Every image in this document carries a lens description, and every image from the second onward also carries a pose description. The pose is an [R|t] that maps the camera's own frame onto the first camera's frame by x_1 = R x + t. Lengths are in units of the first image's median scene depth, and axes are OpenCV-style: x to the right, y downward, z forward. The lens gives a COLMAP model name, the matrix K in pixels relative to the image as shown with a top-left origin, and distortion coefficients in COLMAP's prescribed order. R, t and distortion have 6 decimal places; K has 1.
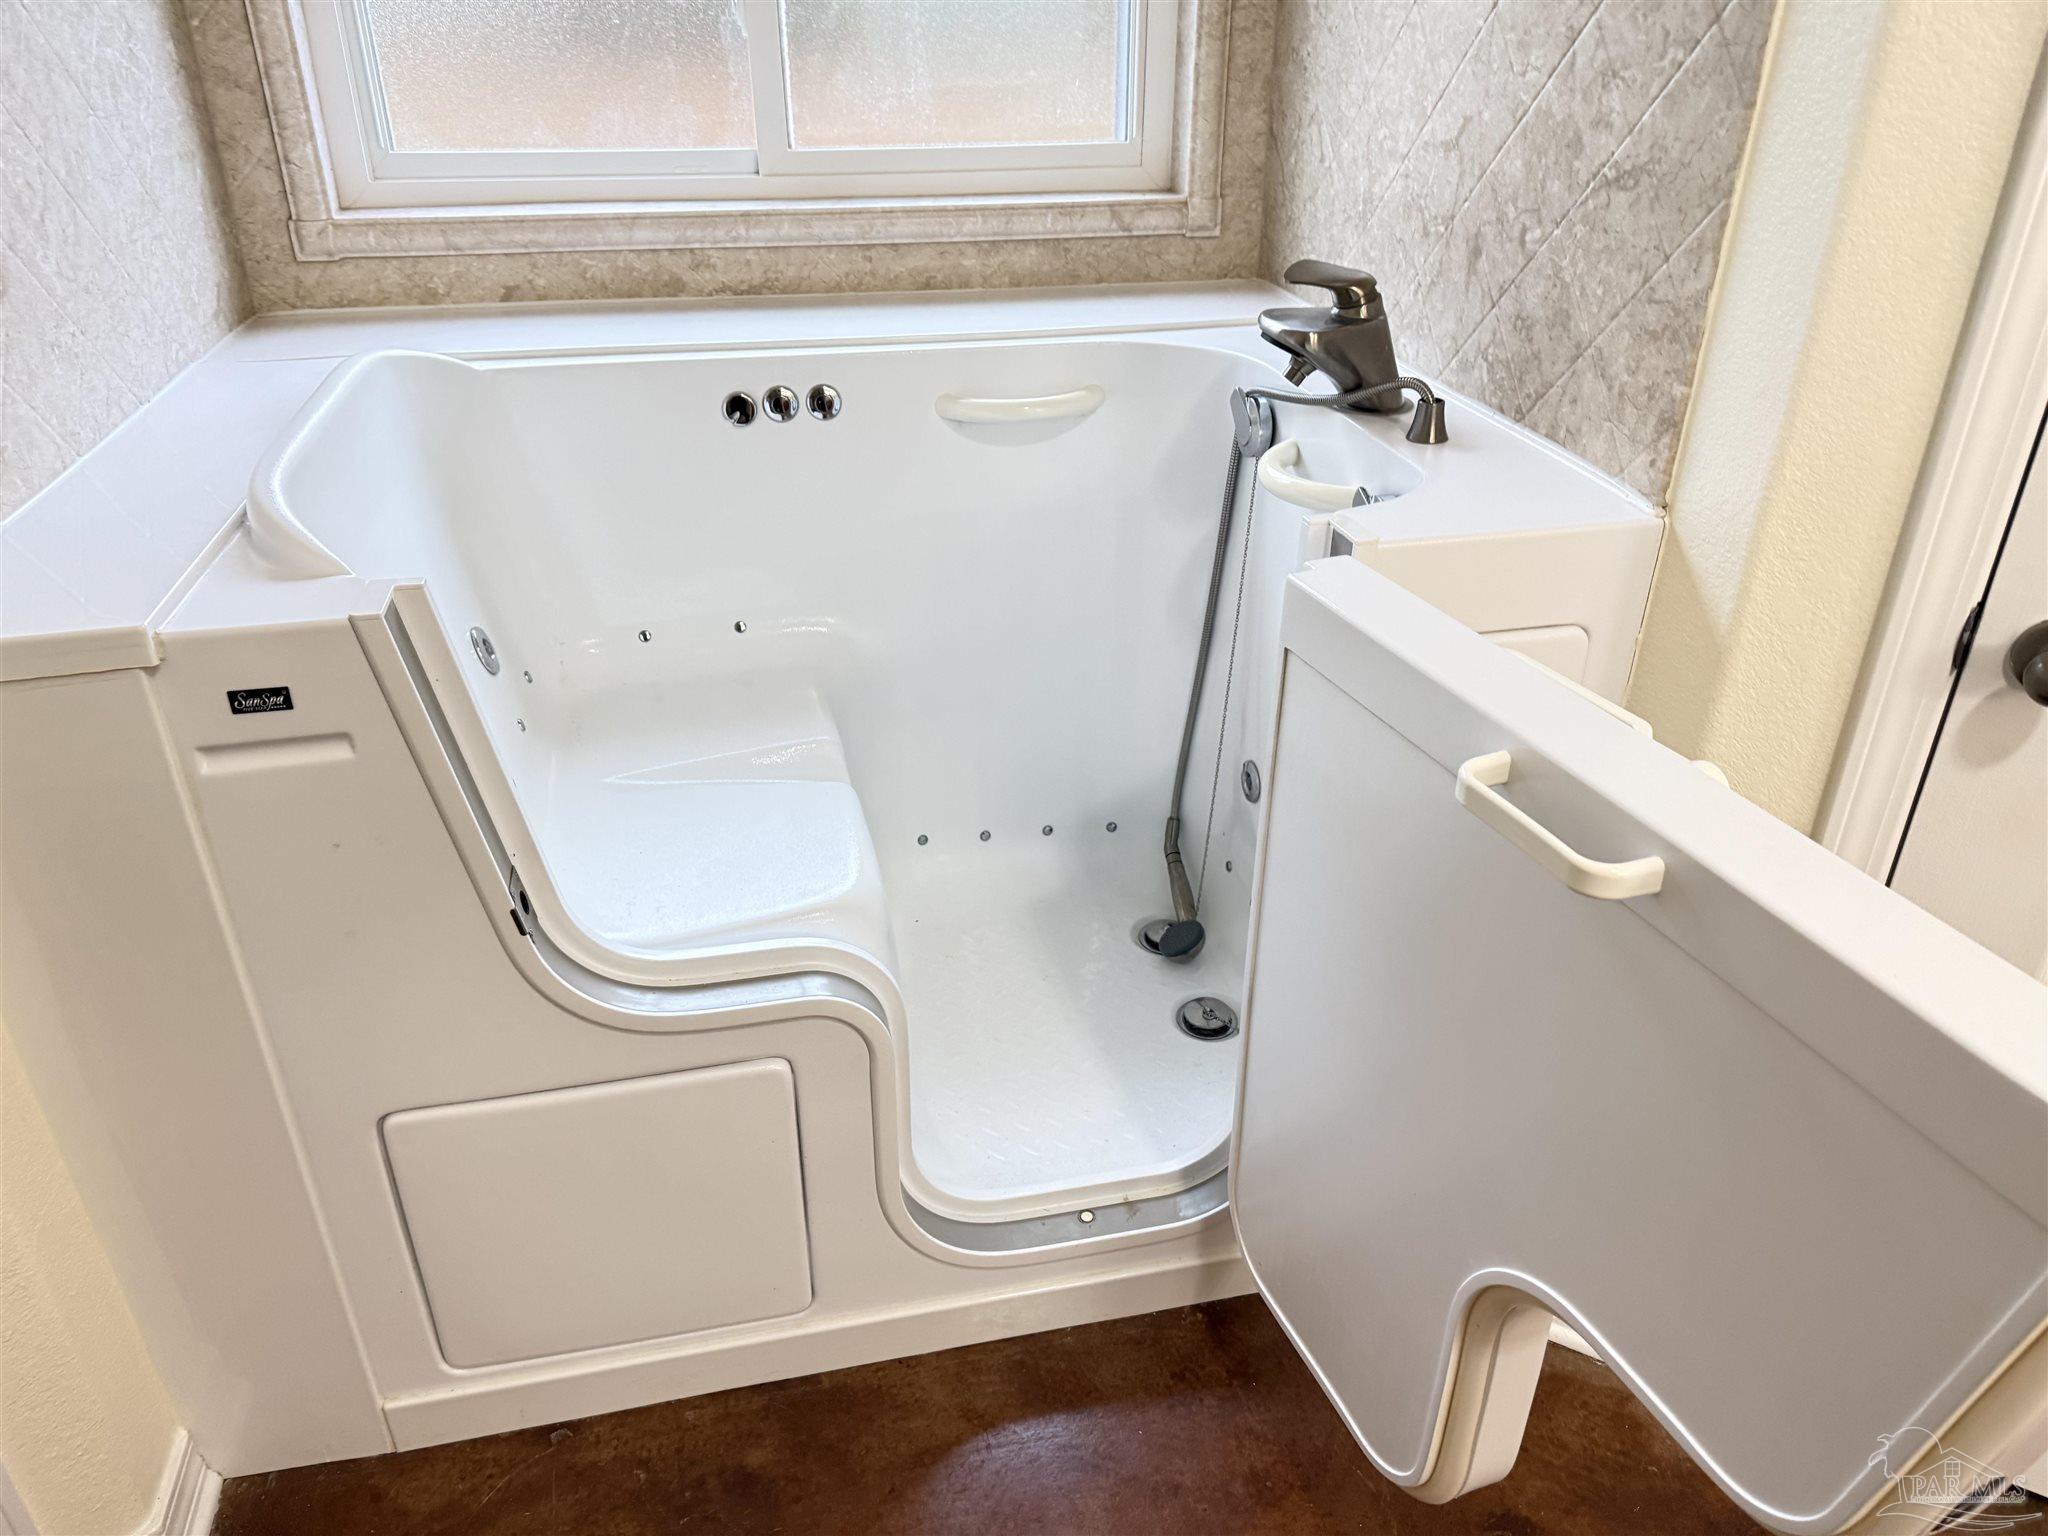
lens RADIAL K [[1426.4, 0, 1024.0], [0, 1426.4, 768.0], [0, 0, 1]] dist [0.003112, -0.033954]
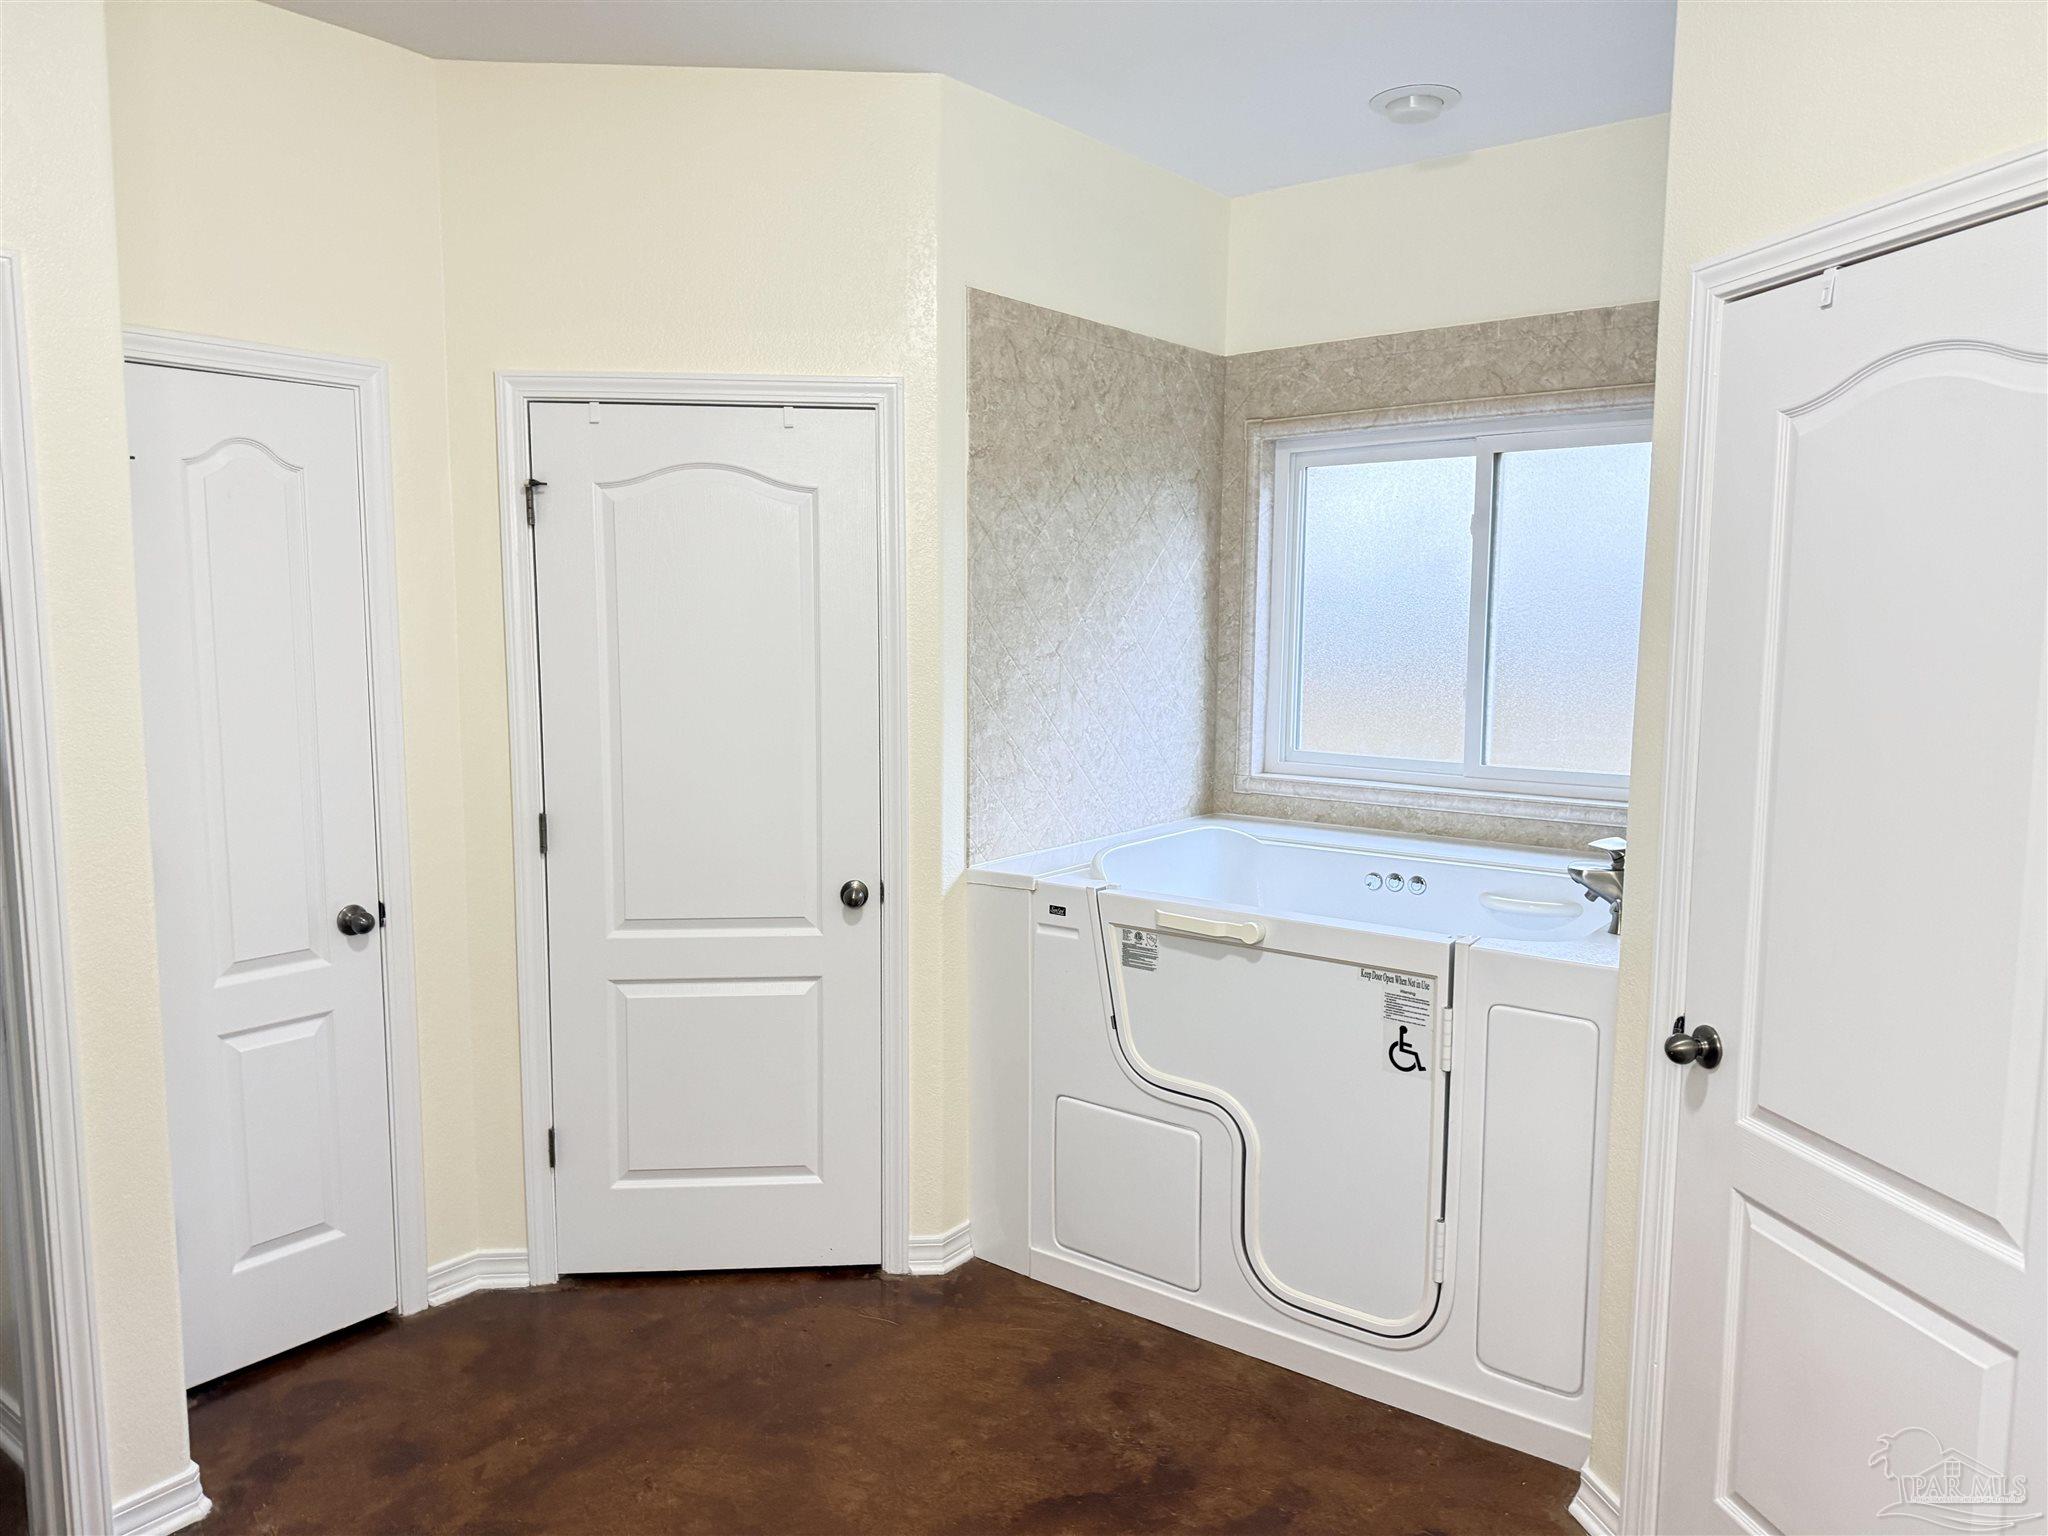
lens RADIAL K [[1444.5, 0, 1024.0], [0, 1444.5, 768.0], [0, 0, 1]] dist [0.159697, -0.199427]
pose [[0.634619, 0.077640, -0.768916, 0.957558], [-0.371349, 0.903188, -0.215293, 0.200758], [0.677760, 0.422165, 0.602011, -0.551526]]
